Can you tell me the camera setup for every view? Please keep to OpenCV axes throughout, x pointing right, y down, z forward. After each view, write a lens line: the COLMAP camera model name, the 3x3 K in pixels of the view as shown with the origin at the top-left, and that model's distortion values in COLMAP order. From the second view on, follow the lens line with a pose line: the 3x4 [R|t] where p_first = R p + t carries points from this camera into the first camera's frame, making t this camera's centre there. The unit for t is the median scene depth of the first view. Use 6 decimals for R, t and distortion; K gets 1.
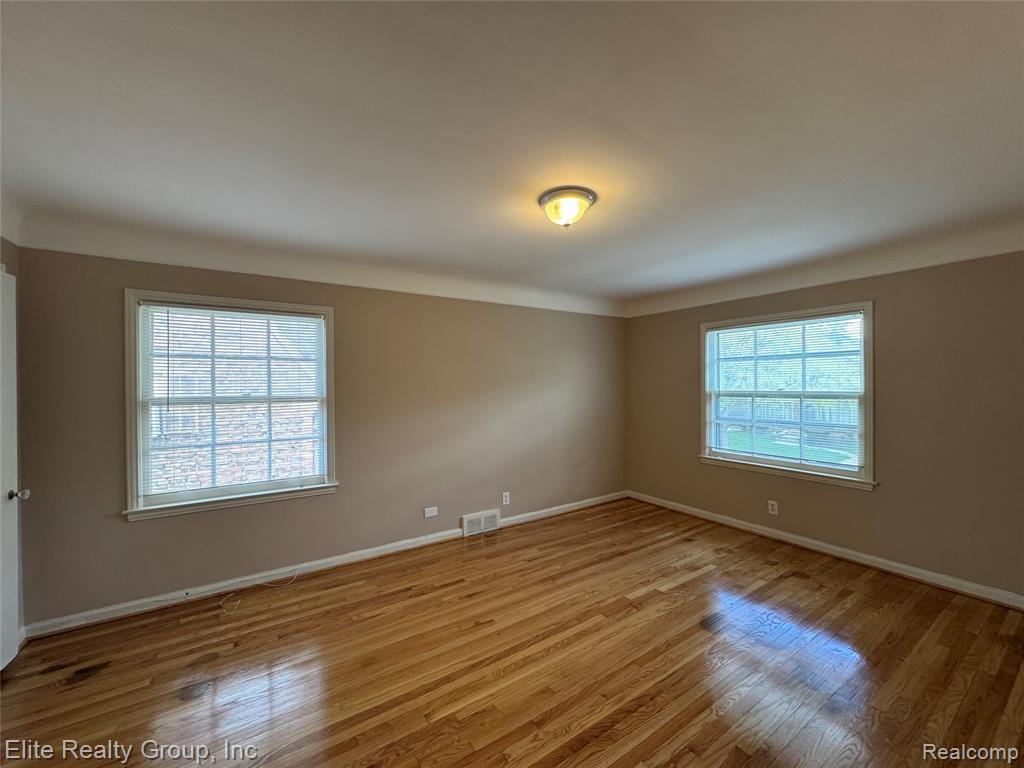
lens RADIAL K [[408.4, 0, 512.0], [0, 408.4, 384.0], [0, 0, 1]] dist [-0.006308, 0.000074]
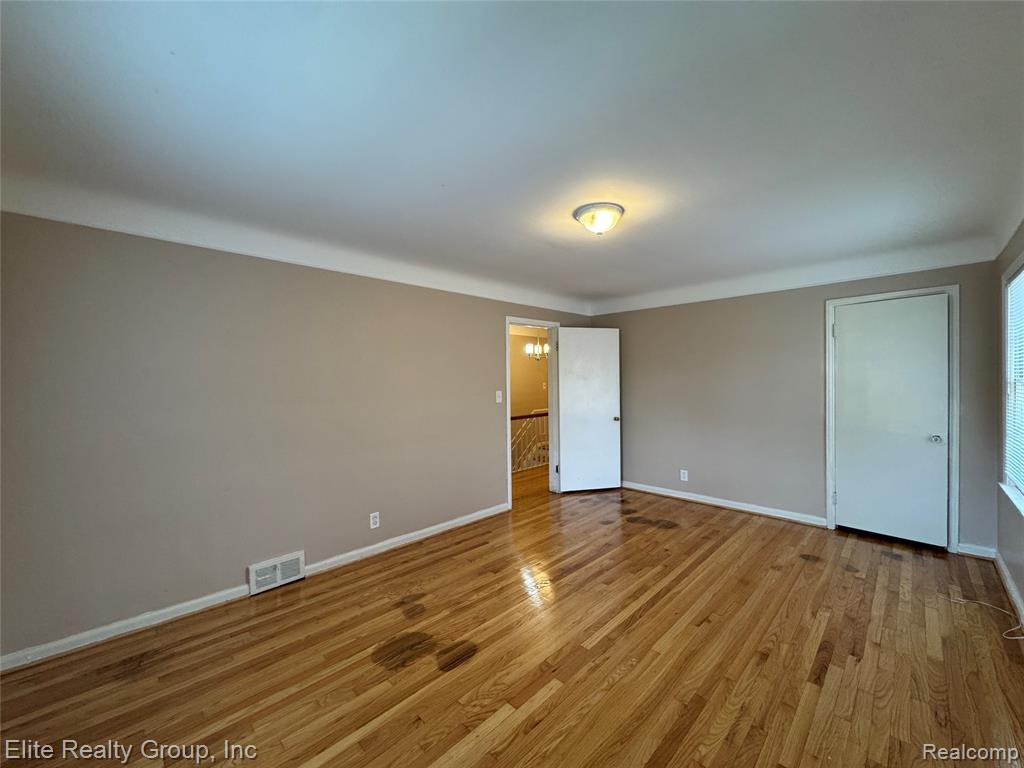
lens RADIAL K [[408.4, 0, 512.0], [0, 408.4, 384.0], [0, 0, 1]] dist [-0.006308, 0.000074]
pose [[-0.979650, 0.023195, -0.199367, 0.538602], [0.021201, 0.999702, 0.012133, 0.012349], [0.199589, 0.007660, -0.979850, 1.825467]]
